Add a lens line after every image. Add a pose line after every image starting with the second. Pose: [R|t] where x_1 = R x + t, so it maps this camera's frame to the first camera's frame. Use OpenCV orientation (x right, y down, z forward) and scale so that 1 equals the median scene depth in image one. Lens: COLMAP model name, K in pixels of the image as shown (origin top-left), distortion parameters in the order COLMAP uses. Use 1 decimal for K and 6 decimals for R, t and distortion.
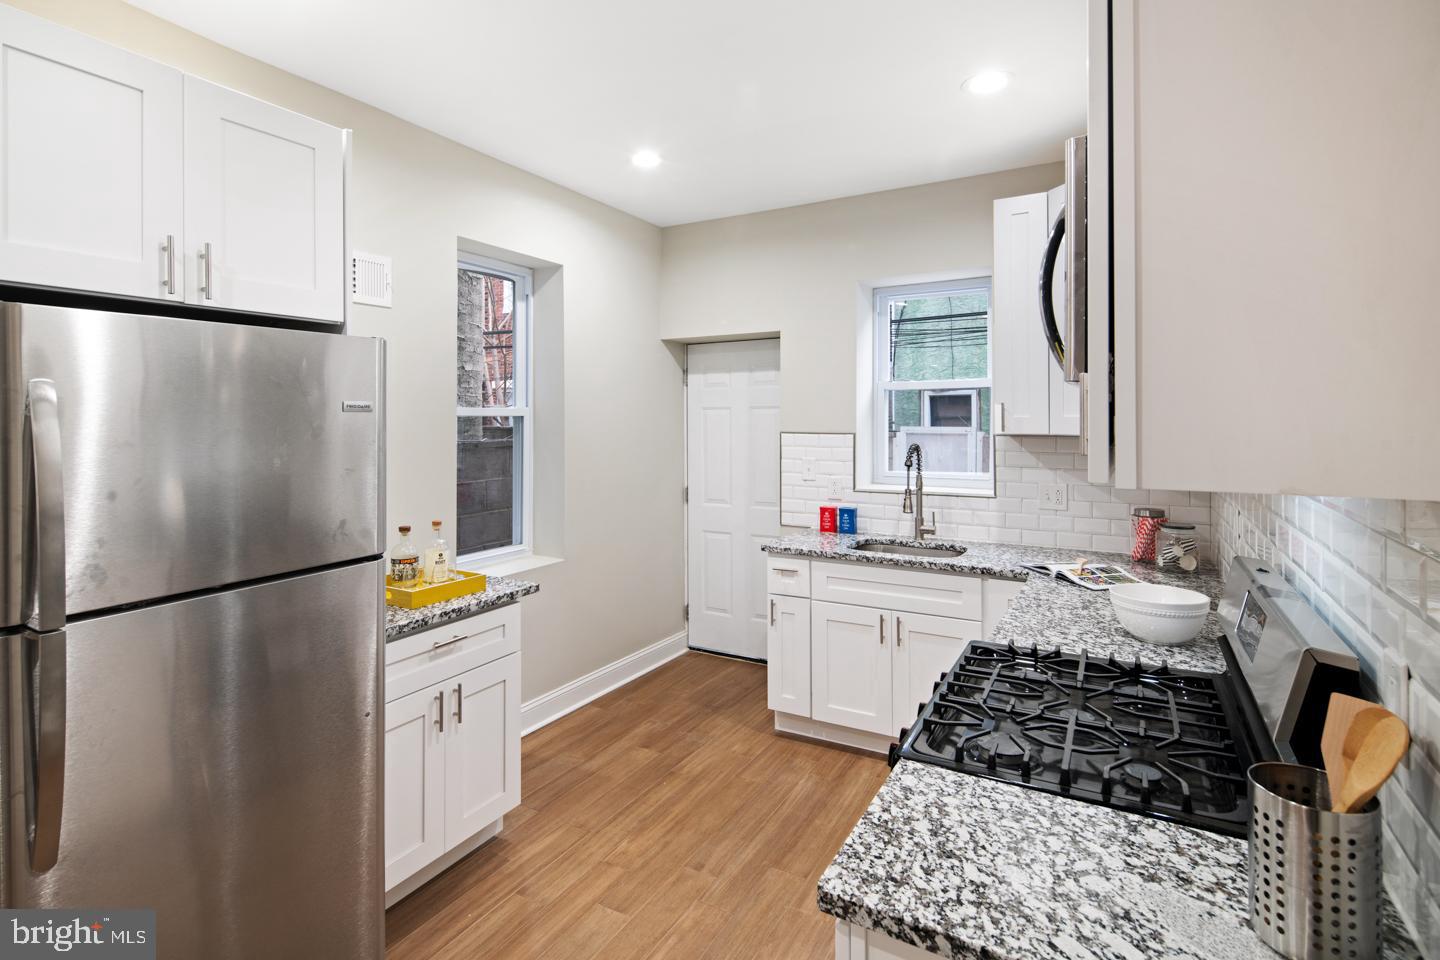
lens RADIAL K [[706.5, 0, 725.5], [0, 706.5, 415.6], [0, 0, 1]] dist [0.004989, -0.004467]
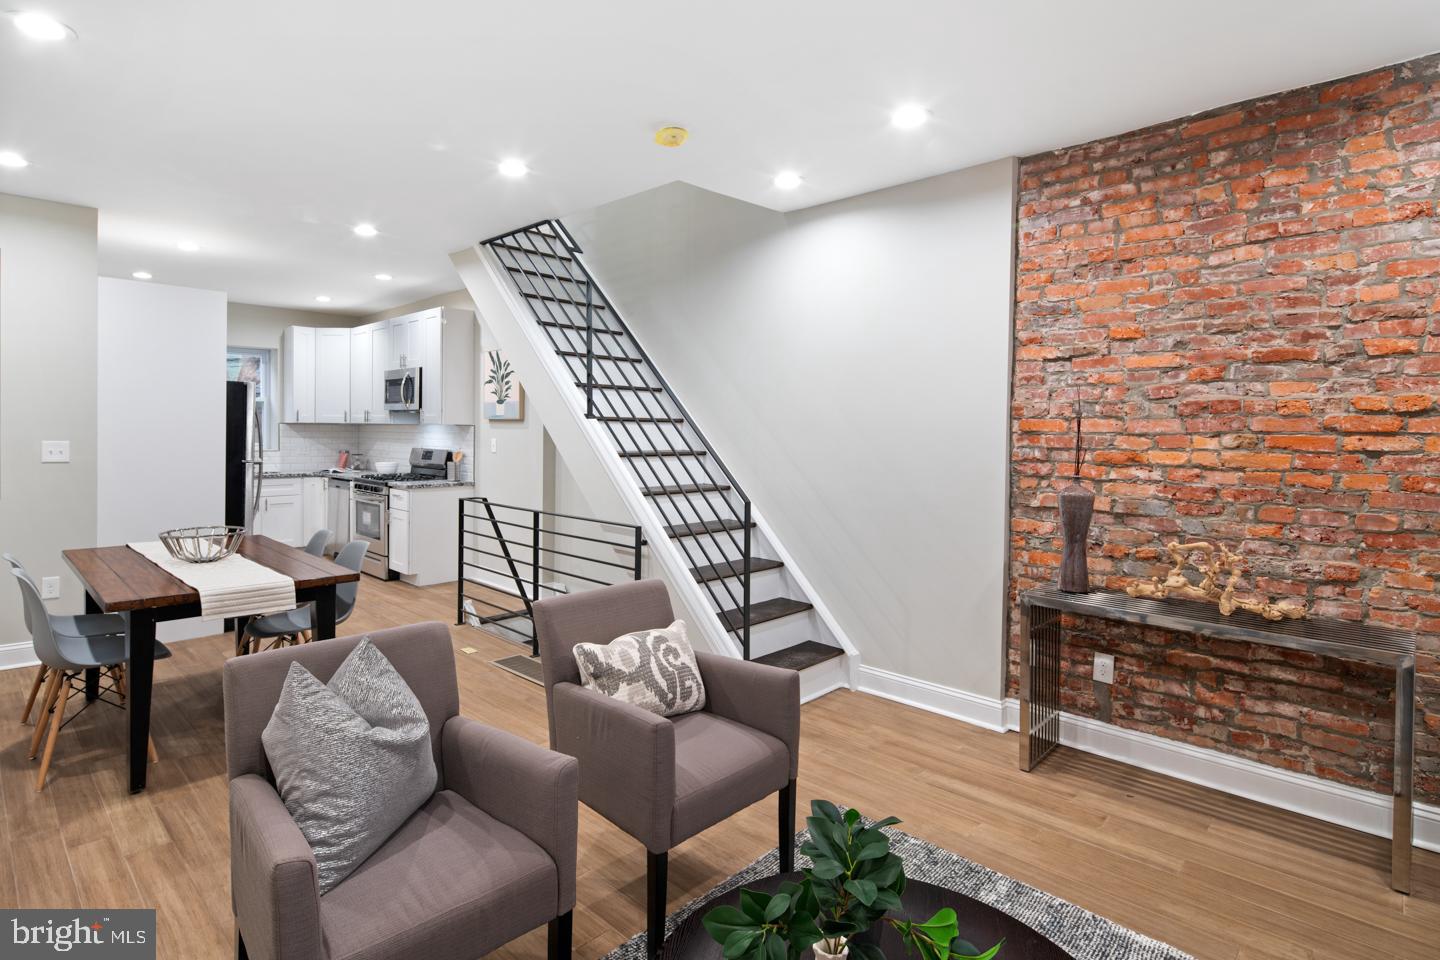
lens RADIAL K [[741.3, 0, 690.8], [0, 741.3, 439.0], [0, 0, 1]] dist [-0.000762, -0.001848]
pose [[0.269317, -0.007408, 0.963023, -1.908917], [-0.016758, 0.999783, 0.012377, 0.031821], [-0.962906, -0.019472, 0.269134, -1.123648]]
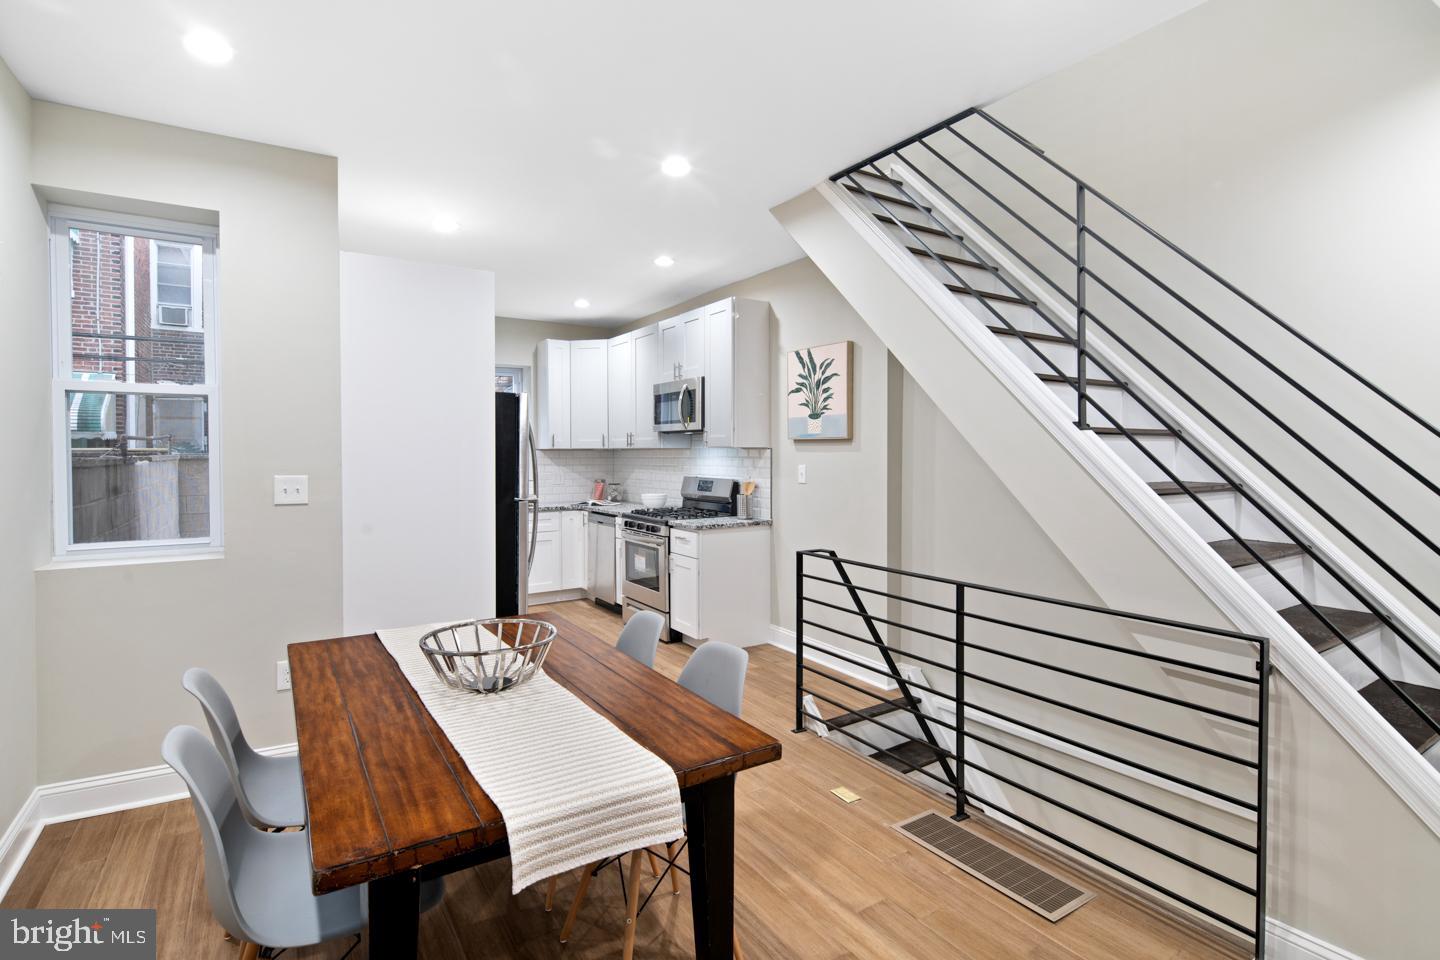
lens RADIAL K [[706.5, 0, 719.4], [0, 706.5, 467.8], [0, 0, 1]] dist [0.004989, -0.004467]
pose [[0.466910, -0.019023, 0.884100, -1.428396], [-0.002803, 0.999732, 0.022991, 0.038447], [-0.884300, -0.013212, 0.466732, -0.516989]]
